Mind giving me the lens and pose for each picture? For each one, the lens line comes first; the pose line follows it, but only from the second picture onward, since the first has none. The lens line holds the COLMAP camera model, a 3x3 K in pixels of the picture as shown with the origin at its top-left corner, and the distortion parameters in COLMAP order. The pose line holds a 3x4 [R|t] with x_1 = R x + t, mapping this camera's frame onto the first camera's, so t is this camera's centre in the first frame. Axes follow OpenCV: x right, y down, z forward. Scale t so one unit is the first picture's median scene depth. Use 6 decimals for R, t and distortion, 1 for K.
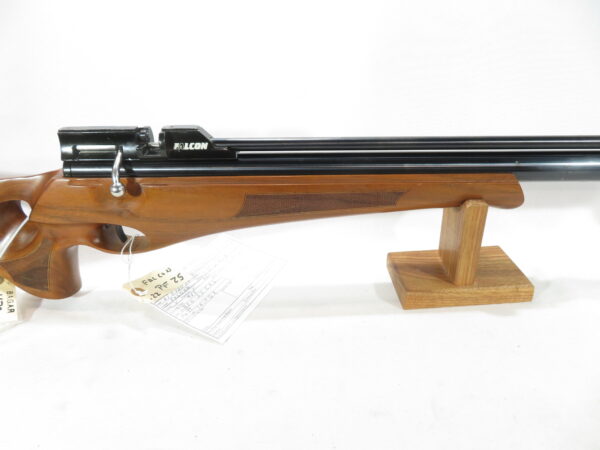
lens RADIAL K [[479.7, 0, 300.0], [0, 479.7, 225.0], [0, 0, 1]] dist [-0.002166, -0.000507]
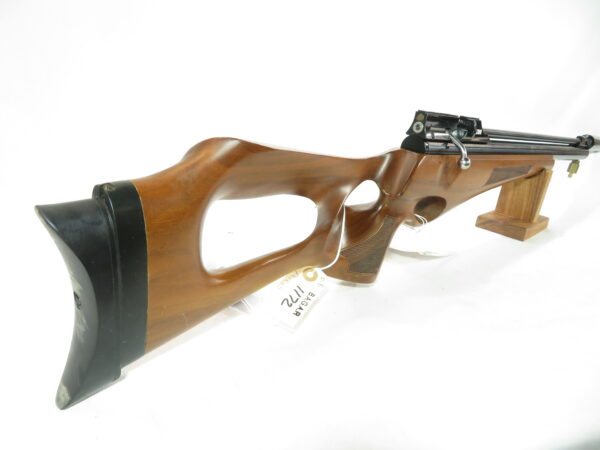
lens RADIAL K [[479.7, 0, 300.0], [0, 479.7, 225.0], [0, 0, 1]] dist [-0.002166, -0.000507]
pose [[0.660046, -0.095822, 0.745089, -1.413119], [0.144732, 0.989470, -0.000962, 0.019359], [-0.737151, 0.108473, 0.666964, 0.473941]]
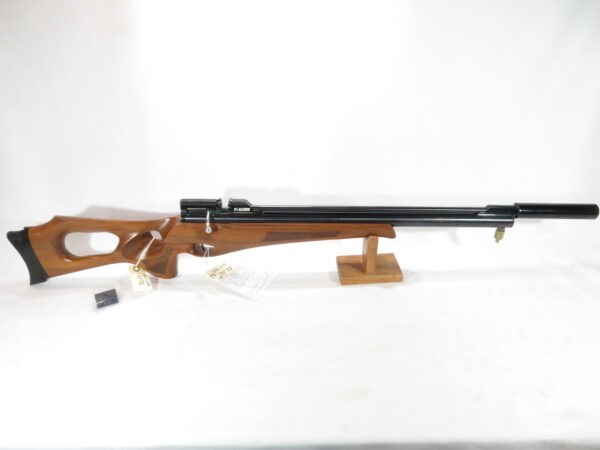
lens RADIAL K [[444.3, 0, 300.0], [0, 444.3, 225.0], [0, 0, 1]] dist [-0.004107, -0.001895]
pose [[0.999299, 0.011582, 0.035610, -0.034083], [-0.013052, 0.999061, 0.041308, -0.163097], [-0.035098, -0.041744, 0.998512, -0.912342]]
